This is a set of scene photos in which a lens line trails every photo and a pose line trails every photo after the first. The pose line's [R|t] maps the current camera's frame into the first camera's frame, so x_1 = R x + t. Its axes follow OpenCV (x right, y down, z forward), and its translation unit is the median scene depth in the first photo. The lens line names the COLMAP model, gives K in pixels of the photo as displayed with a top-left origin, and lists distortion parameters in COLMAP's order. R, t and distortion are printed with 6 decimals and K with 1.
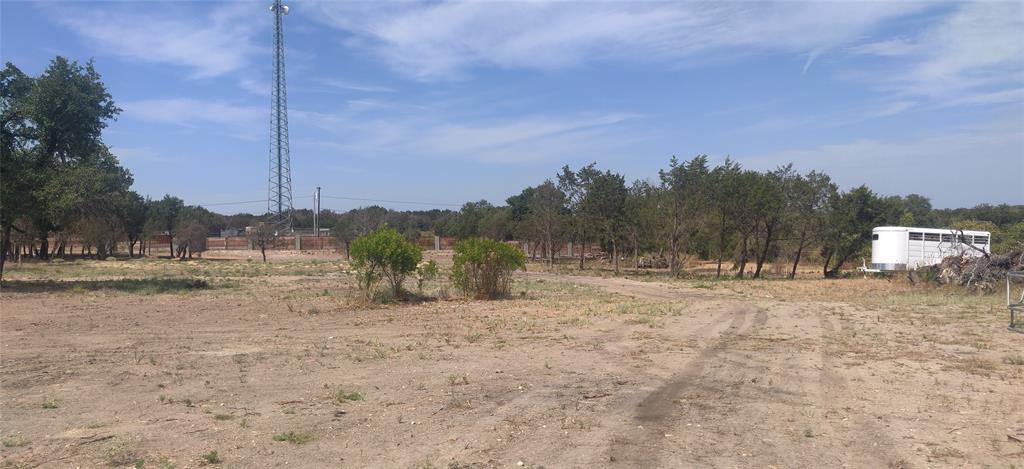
lens RADIAL K [[794.4, 0, 508.3], [0, 794.4, 239.9], [0, 0, 1]] dist [-0.005549, 0.067864]
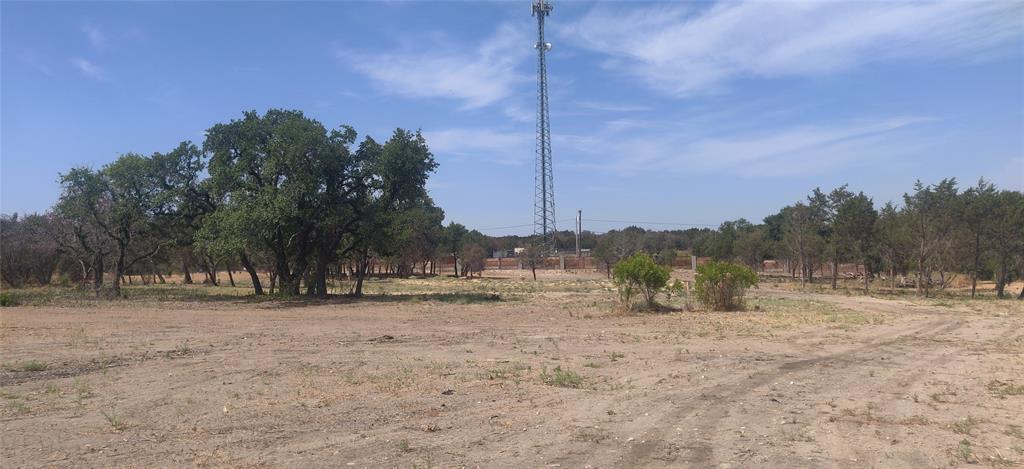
lens RADIAL K [[794.4, 0, 492.3], [0, 794.4, 247.0], [0, 0, 1]] dist [-0.005549, 0.067864]
pose [[0.941944, -0.011638, -0.335568, 0.019056], [0.006735, 0.999853, -0.015772, -0.002912], [0.335702, 0.012596, 0.941884, -0.110167]]
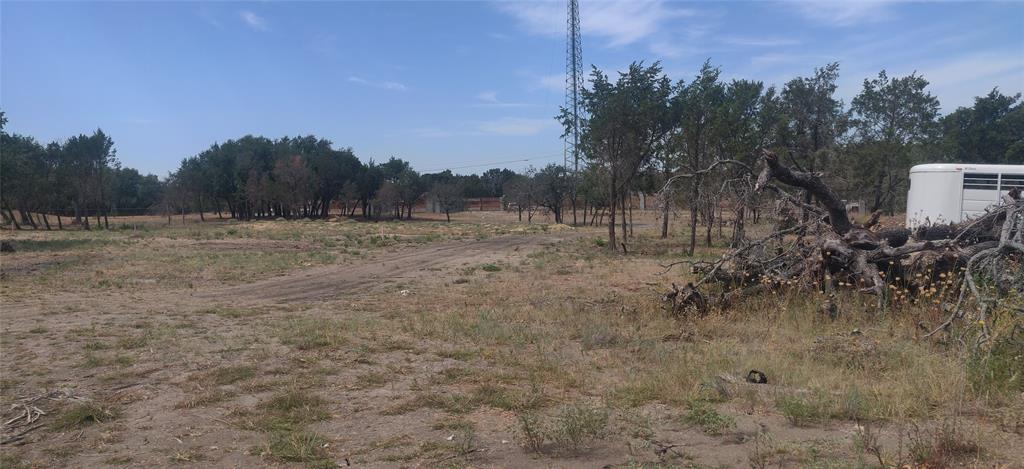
lens RADIAL K [[794.4, 0, 514.7], [0, 794.4, 237.8], [0, 0, 1]] dist [-0.005549, 0.067864]
pose [[0.874809, 0.014662, -0.484246, 0.370174], [0.007813, 0.998985, 0.044363, 0.005683], [0.484405, -0.042593, 0.873806, 0.277207]]
